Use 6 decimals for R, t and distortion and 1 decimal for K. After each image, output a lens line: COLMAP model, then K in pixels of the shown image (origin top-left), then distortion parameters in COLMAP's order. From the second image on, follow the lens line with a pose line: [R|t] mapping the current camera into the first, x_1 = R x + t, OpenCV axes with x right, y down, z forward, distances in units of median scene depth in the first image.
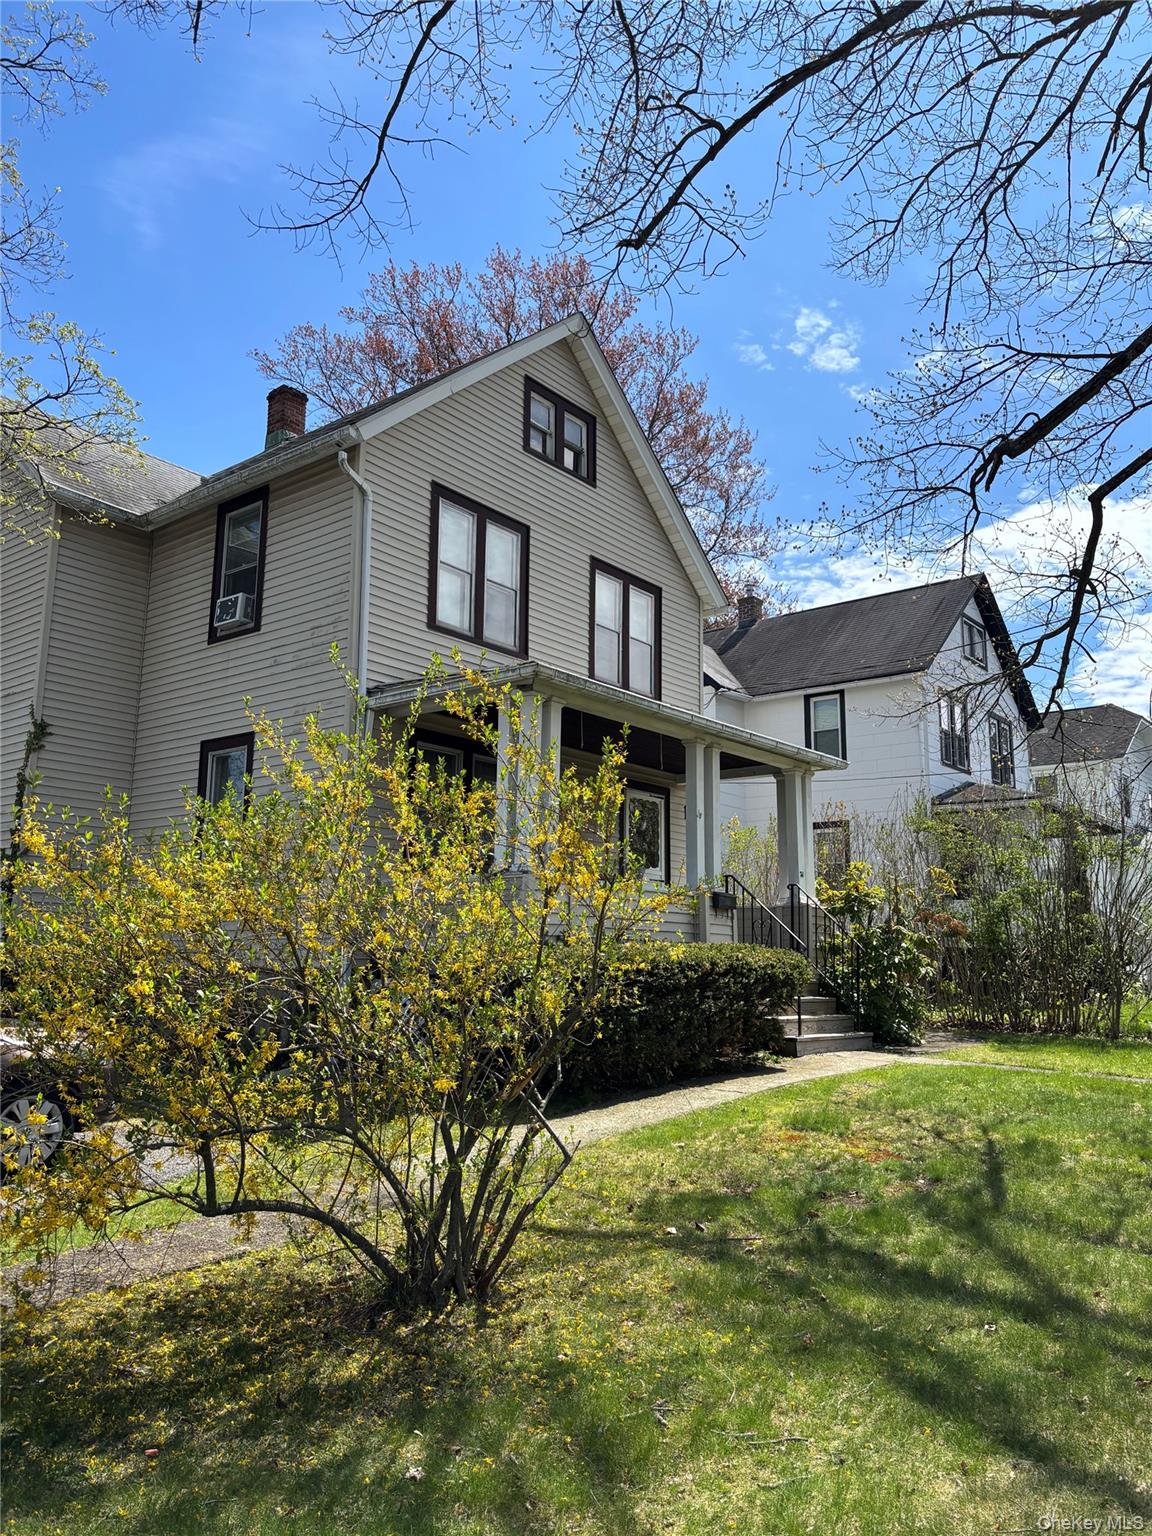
lens RADIAL K [[1183.5, 0, 576.0], [0, 1183.5, 768.0], [0, 0, 1]] dist [0.110926, -0.272304]
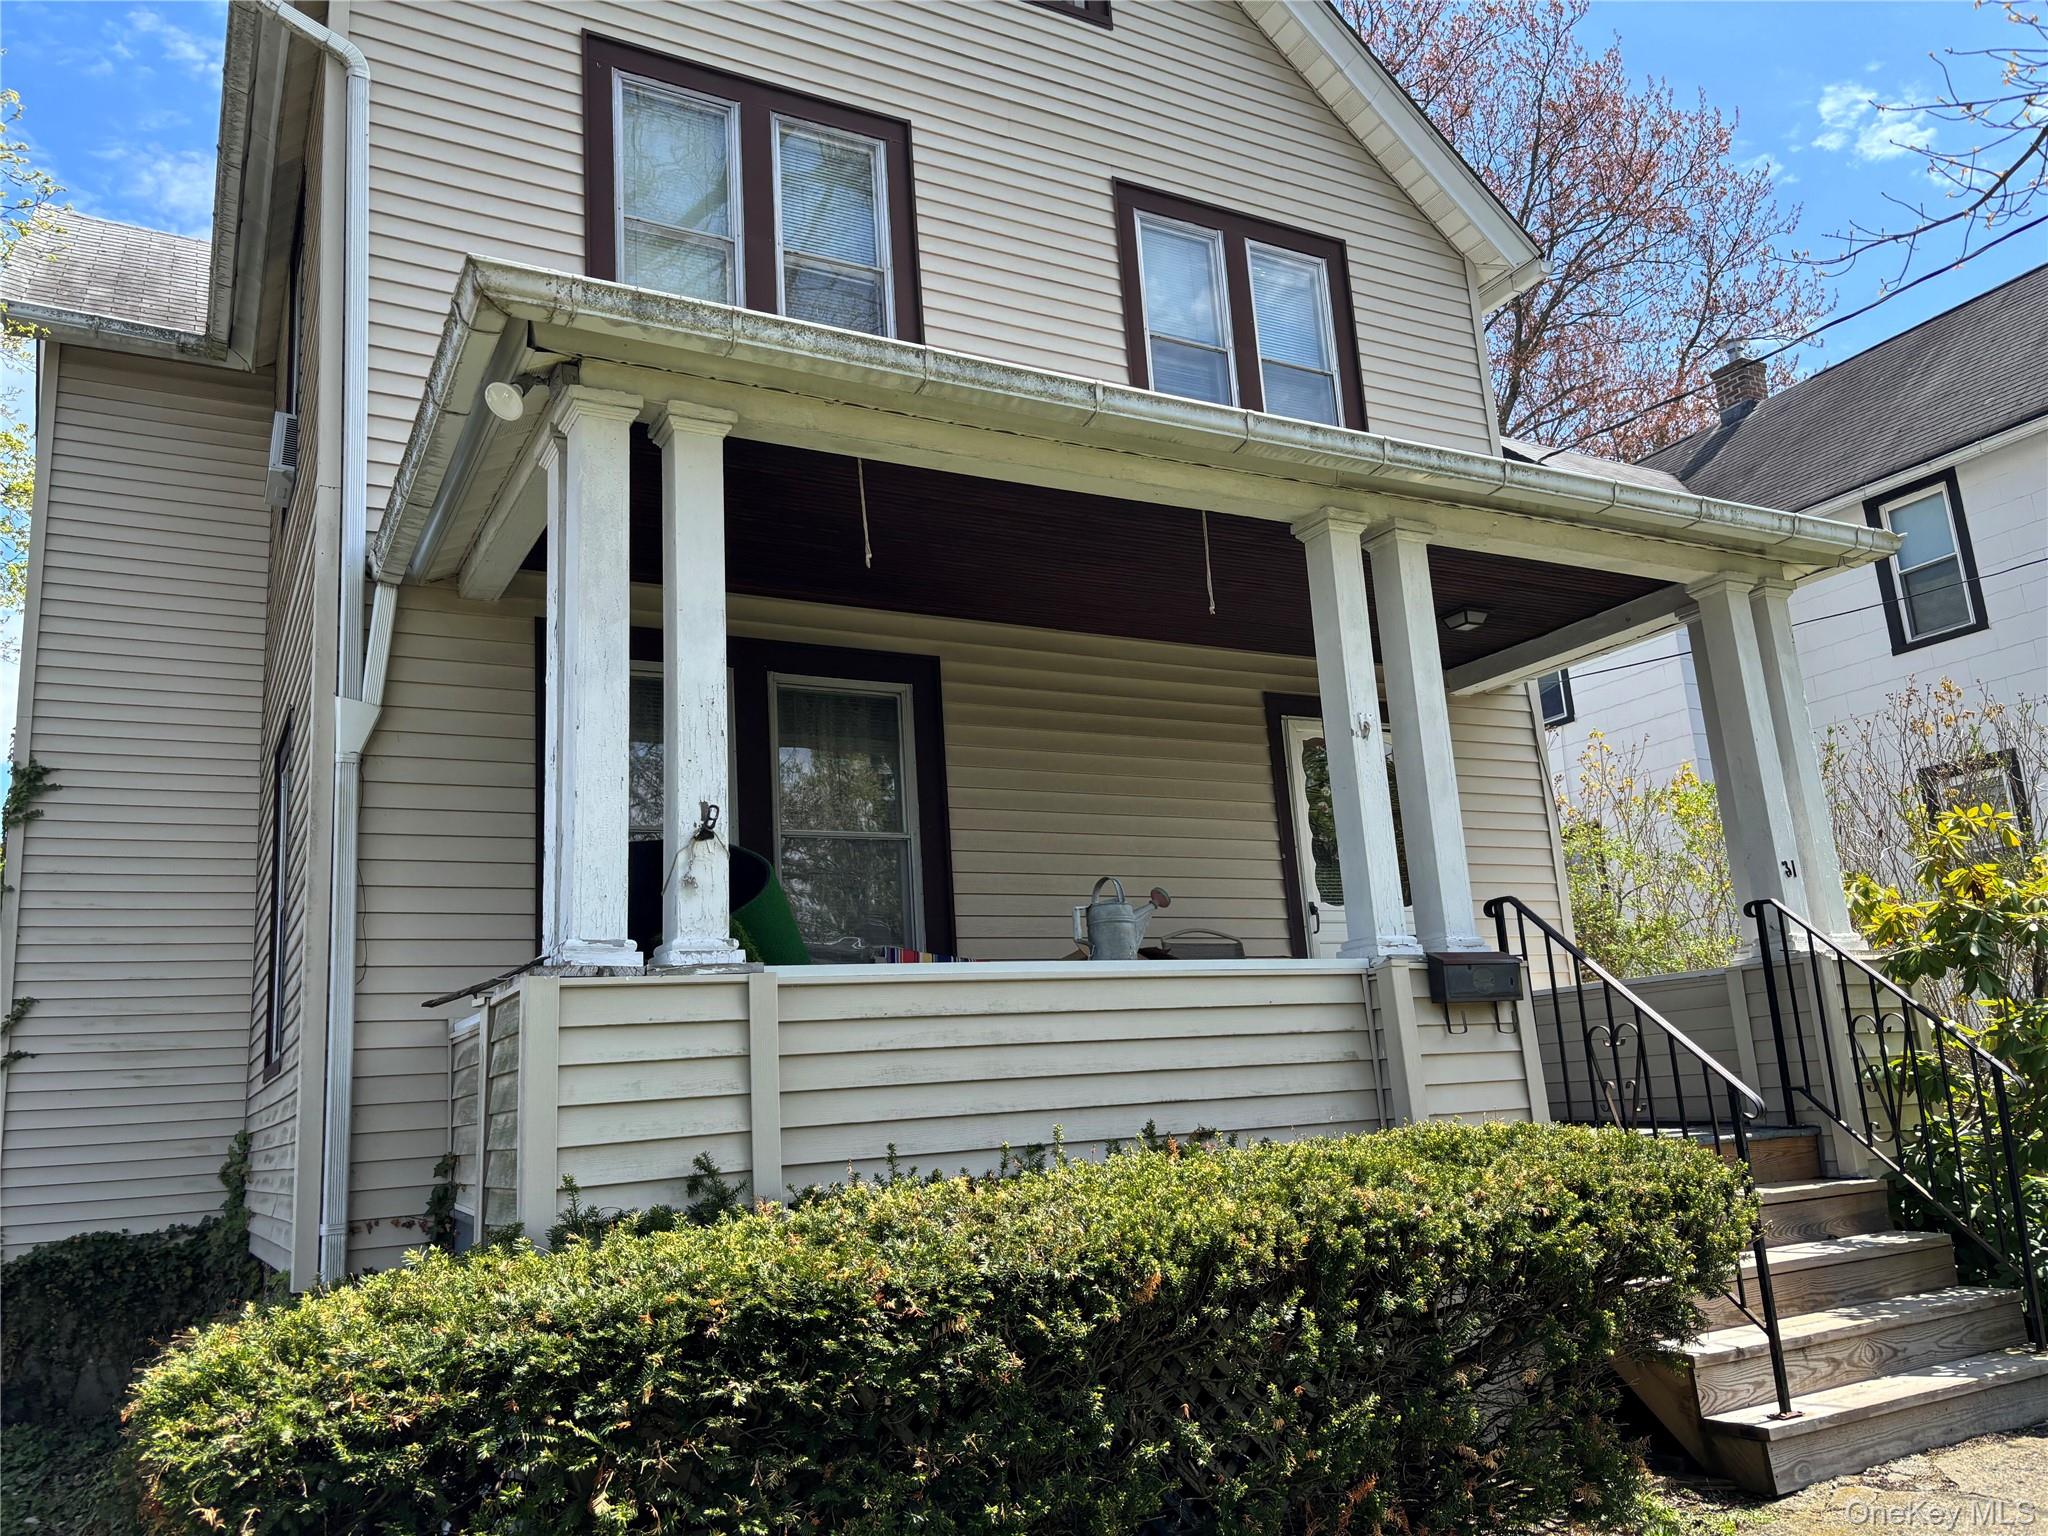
lens RADIAL K [[1553.3, 0, 1017.9], [0, 1553.3, 780.7], [0, 0, 1]] dist [0.000940, 0.002334]
pose [[0.917225, -0.154529, -0.367178, 0.157657], [0.142966, 0.987987, -0.058667, 0.060017], [0.371833, 0.001317, 0.928299, 0.509945]]
